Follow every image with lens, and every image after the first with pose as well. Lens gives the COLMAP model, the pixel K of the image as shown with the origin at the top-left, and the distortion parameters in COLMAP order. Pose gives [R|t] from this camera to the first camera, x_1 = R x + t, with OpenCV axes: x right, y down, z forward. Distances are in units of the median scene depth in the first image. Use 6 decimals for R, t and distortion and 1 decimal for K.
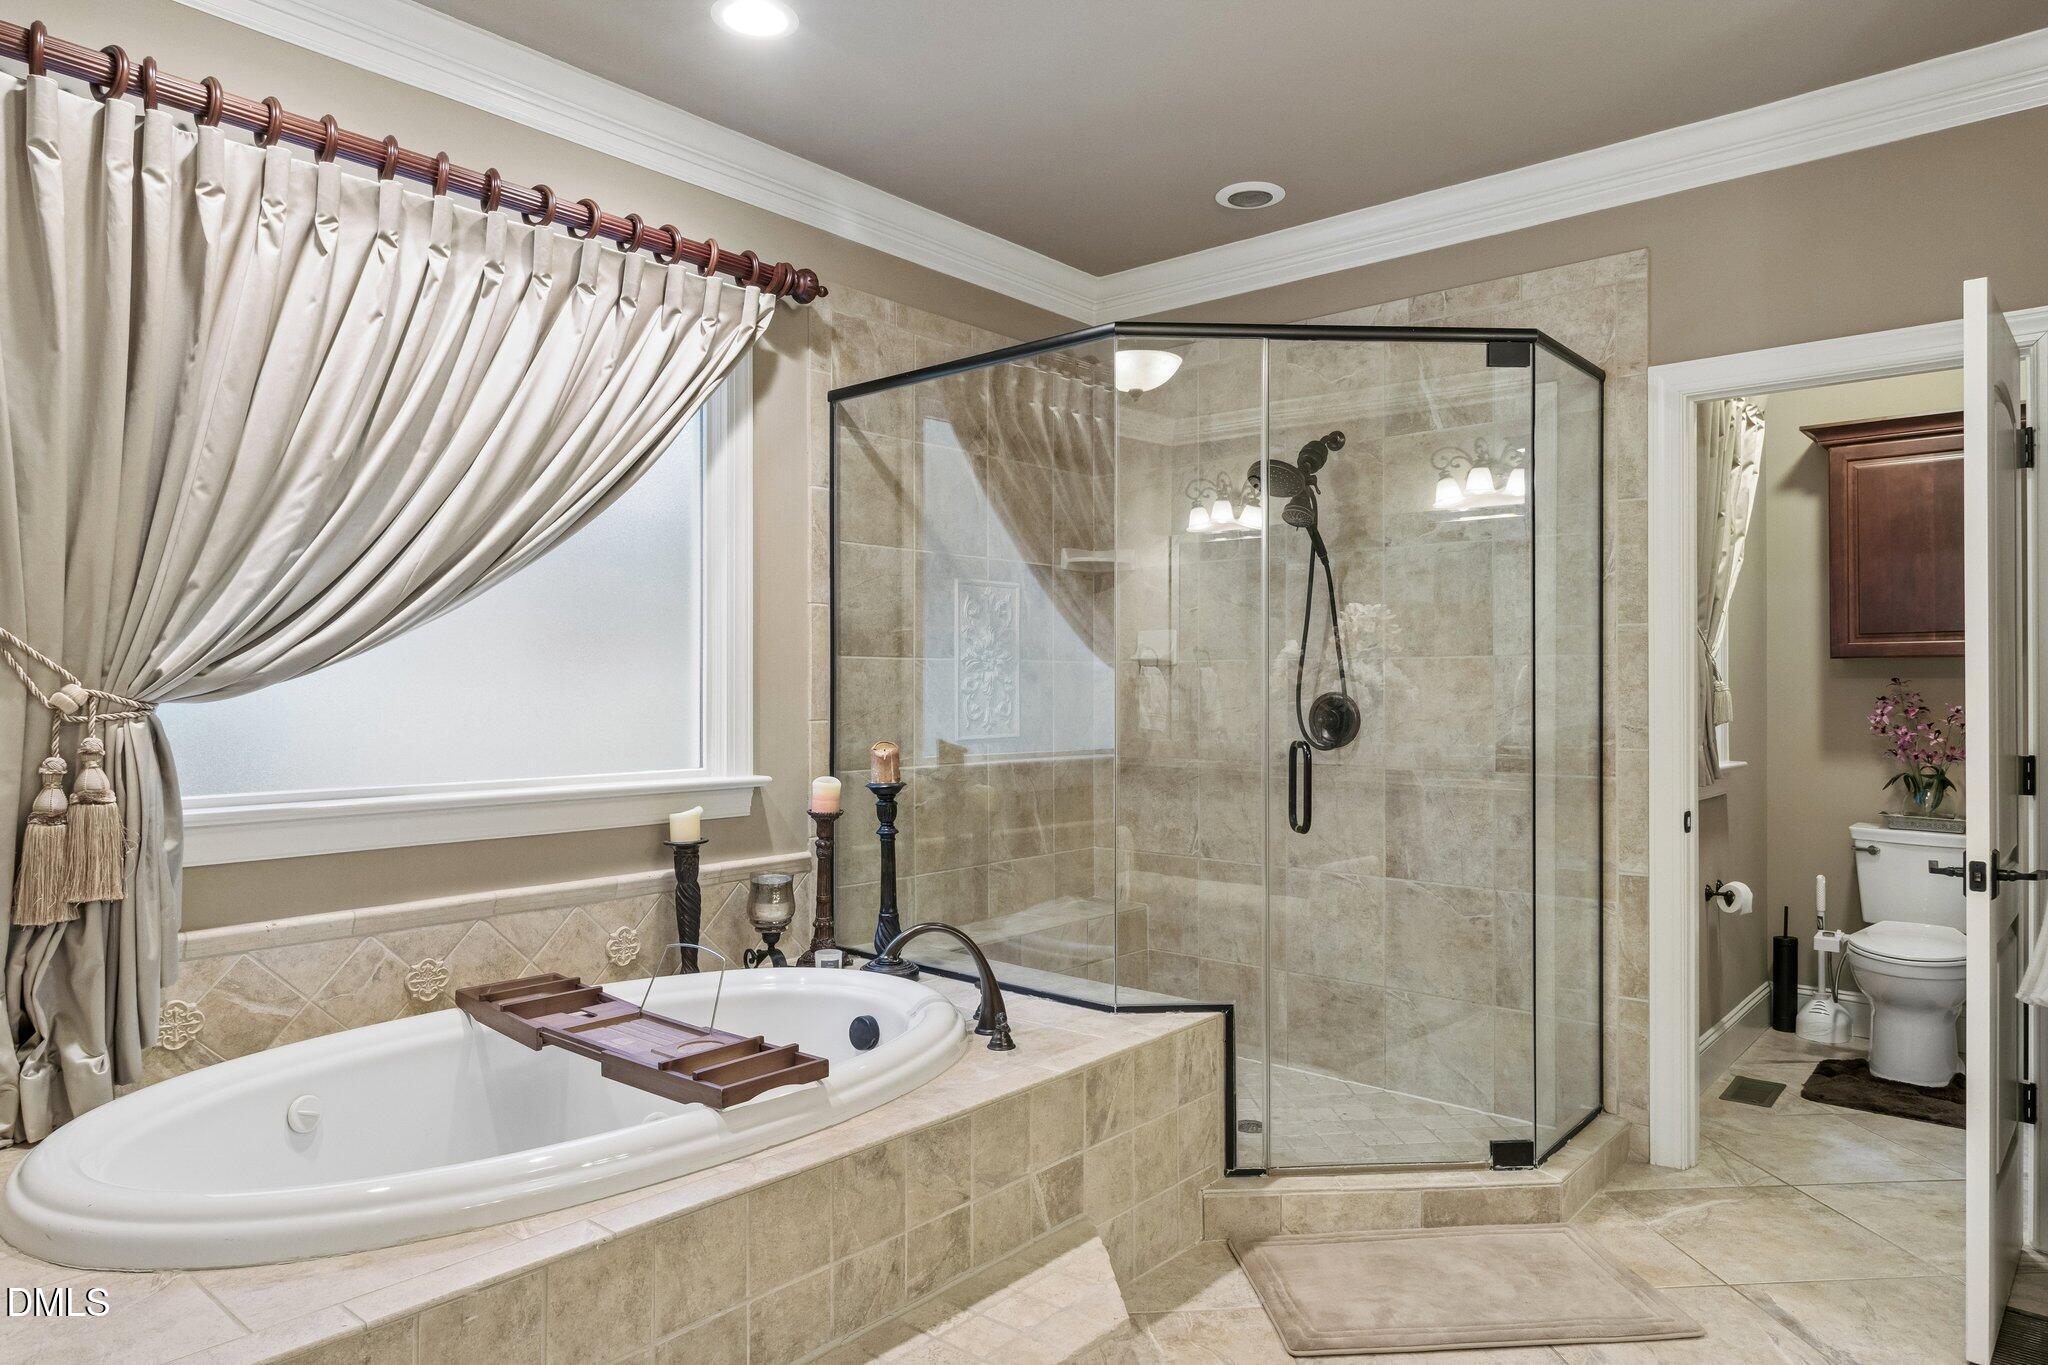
lens RADIAL K [[1283.4, 0, 1024.0], [0, 1283.4, 682.5], [0, 0, 1]] dist [0.004226, -0.001002]
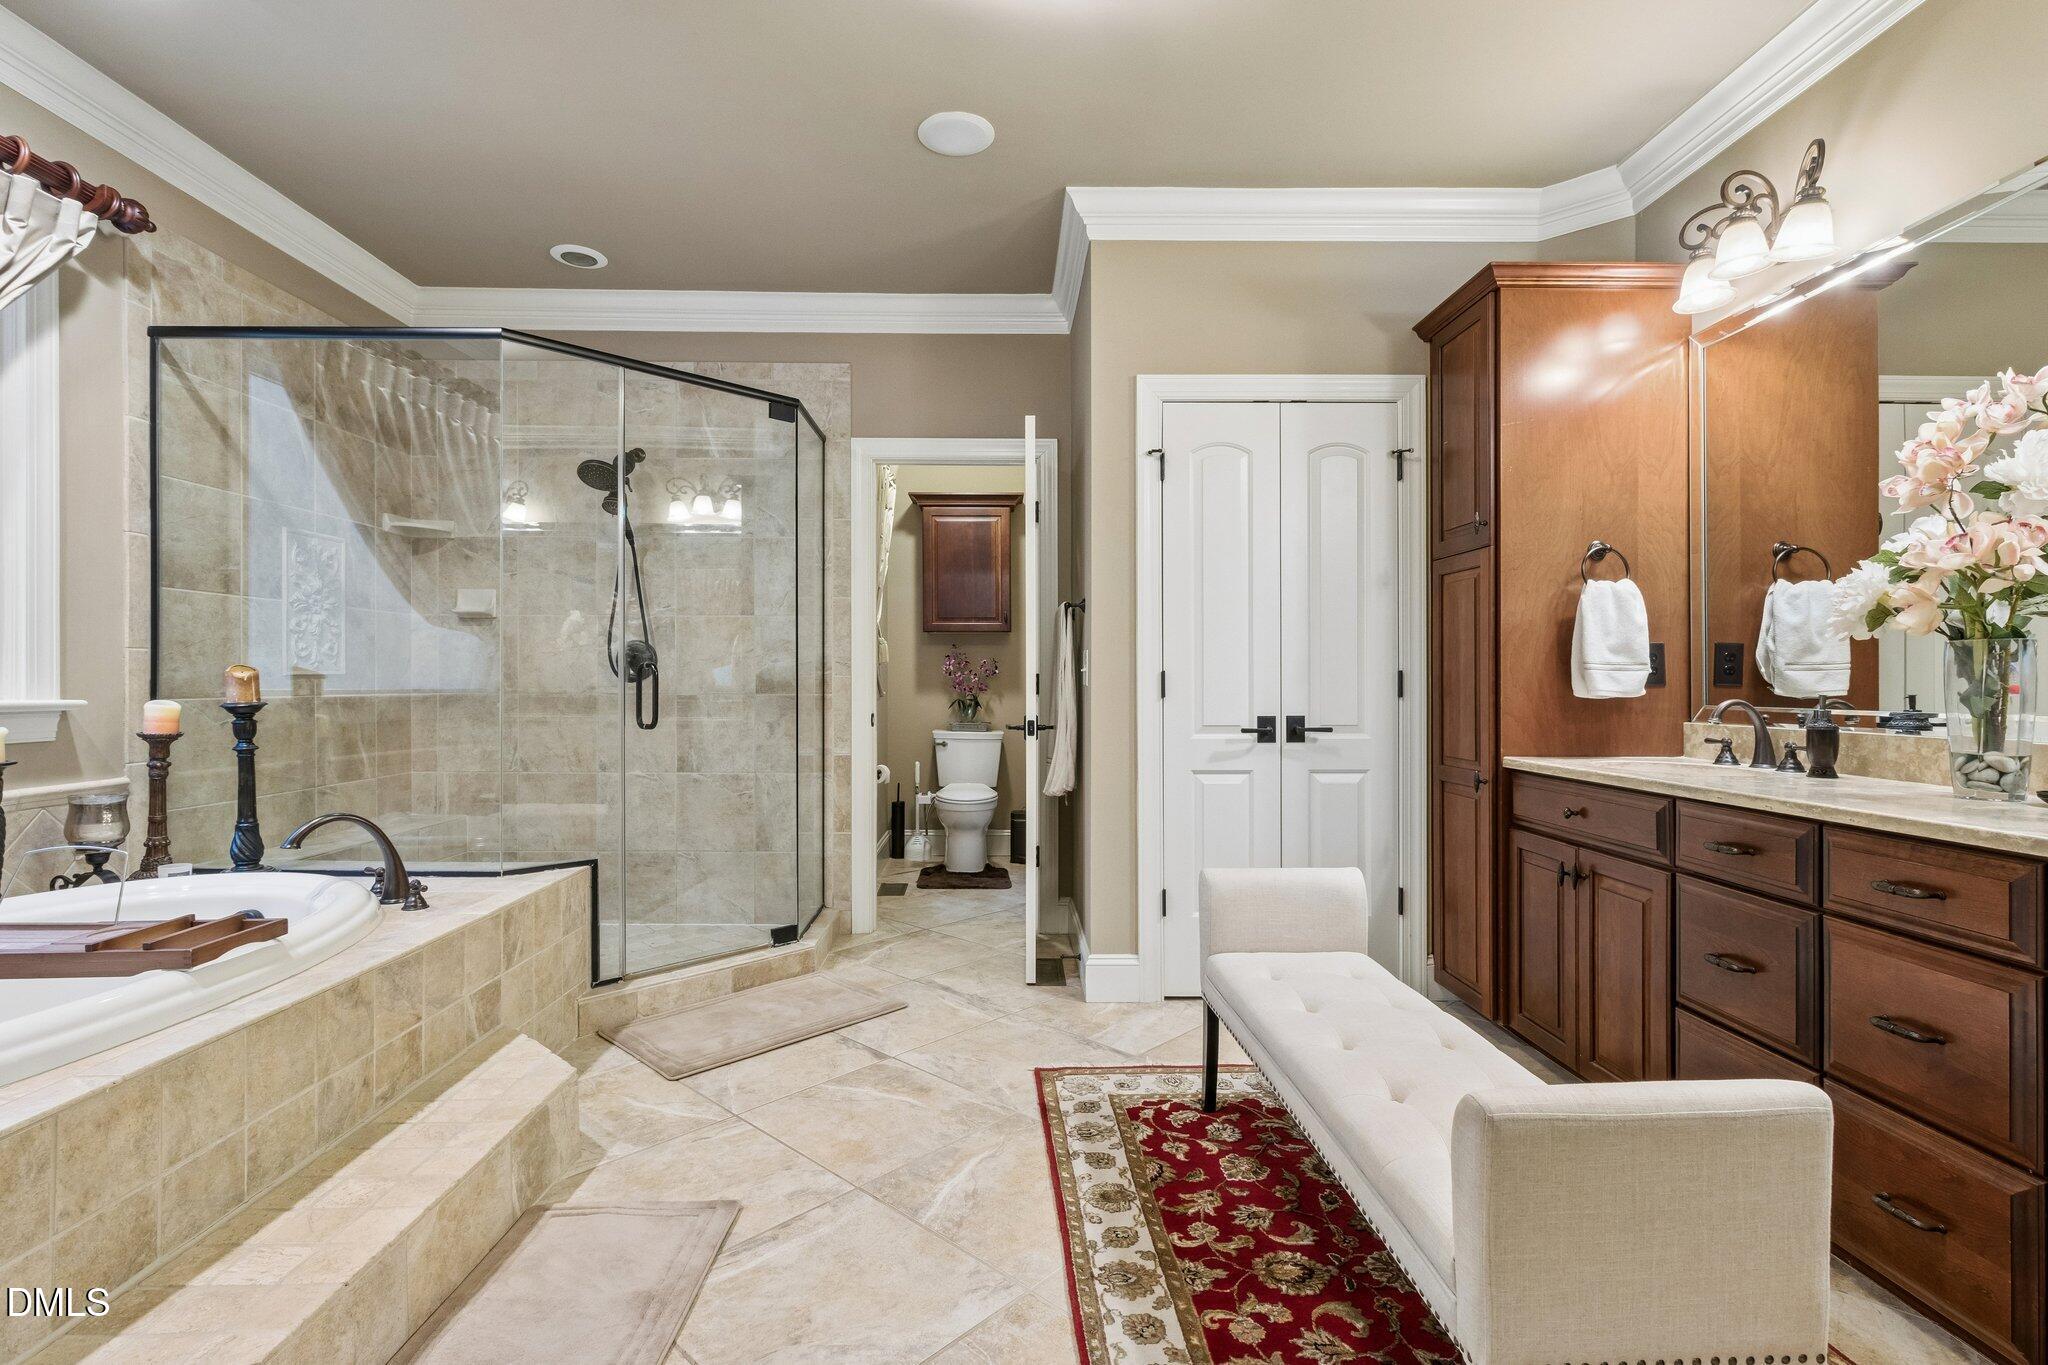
lens RADIAL K [[984.1, 0, 1024.0], [0, 984.1, 682.5], [0, 0, 1]] dist [0.003489, 0.000428]
pose [[0.738265, 0.002116, 0.674507, -0.177027], [-0.001849, 0.999998, -0.001112, 0.059035], [-0.674508, -0.000426, 0.738268, -0.050700]]
